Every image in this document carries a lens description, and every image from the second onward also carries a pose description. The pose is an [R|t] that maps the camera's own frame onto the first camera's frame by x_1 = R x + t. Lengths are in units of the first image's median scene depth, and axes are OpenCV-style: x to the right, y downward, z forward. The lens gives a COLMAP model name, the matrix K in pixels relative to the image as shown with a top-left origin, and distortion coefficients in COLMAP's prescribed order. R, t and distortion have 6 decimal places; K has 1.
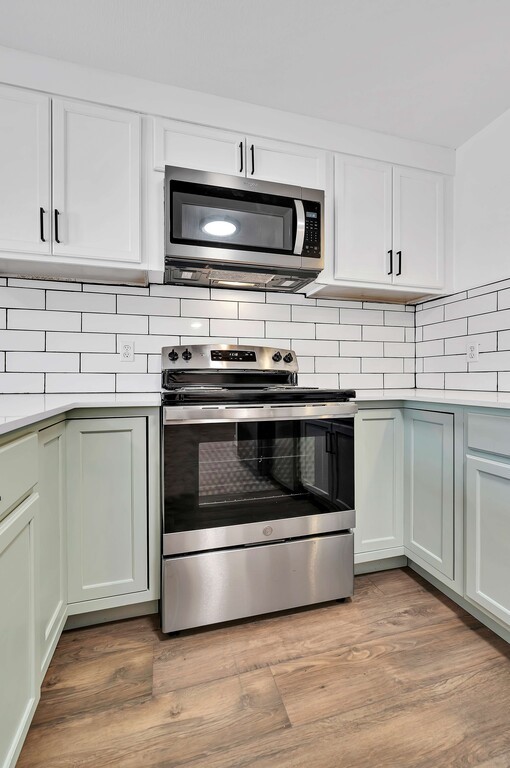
lens RADIAL K [[281.6, 0, 227.3], [0, 281.6, 376.5], [0, 0, 1]] dist [-0.002251, -0.000140]
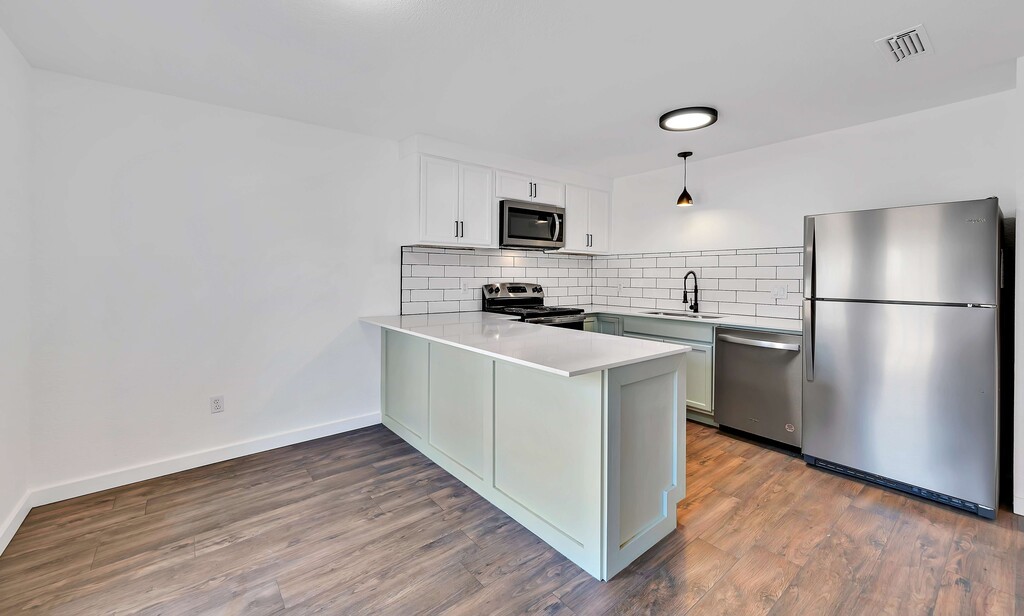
lens RADIAL K [[391.2, 0, 449.4], [0, 391.2, 279.5], [0, 0, 1]] dist [0.008191, 0.000123]
pose [[0.932167, 0.003463, 0.362013, -1.450016], [-0.009938, 0.999822, 0.016025, -0.196785], [-0.361893, -0.018535, 0.932035, -1.319427]]
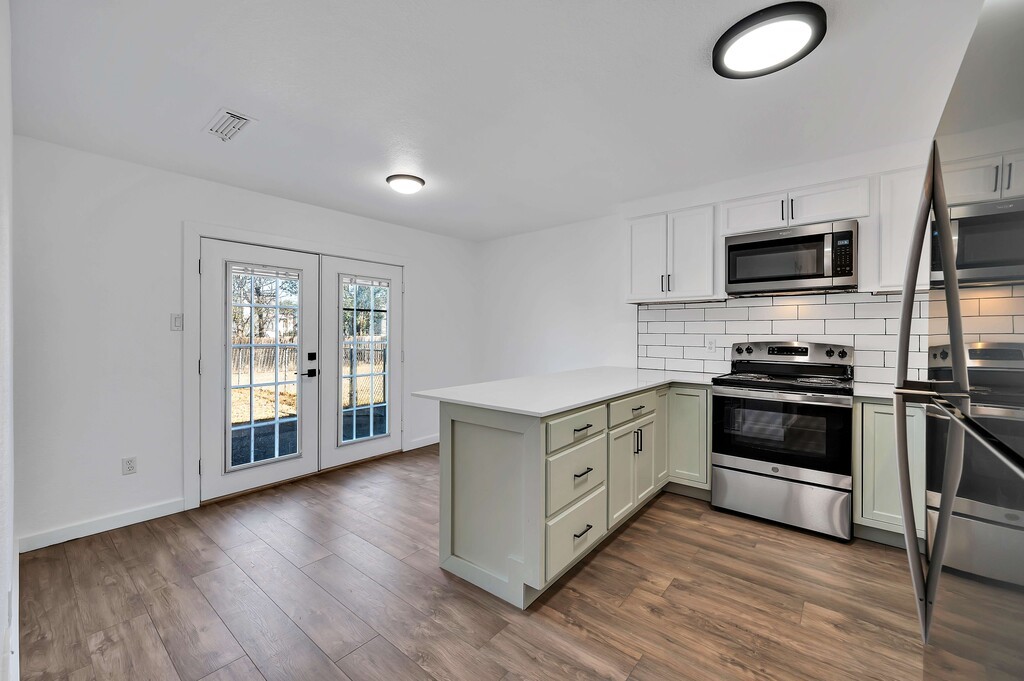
lens RADIAL K [[385.4, 0, 585.8], [0, 385.4, 346.1], [0, 0, 1]] dist [0.000683, -0.000024]
pose [[0.675107, 0.028259, -0.737178, 0.796966], [-0.003379, 0.999374, 0.035215, -0.176242], [0.737712, -0.021283, 0.674780, -0.987211]]
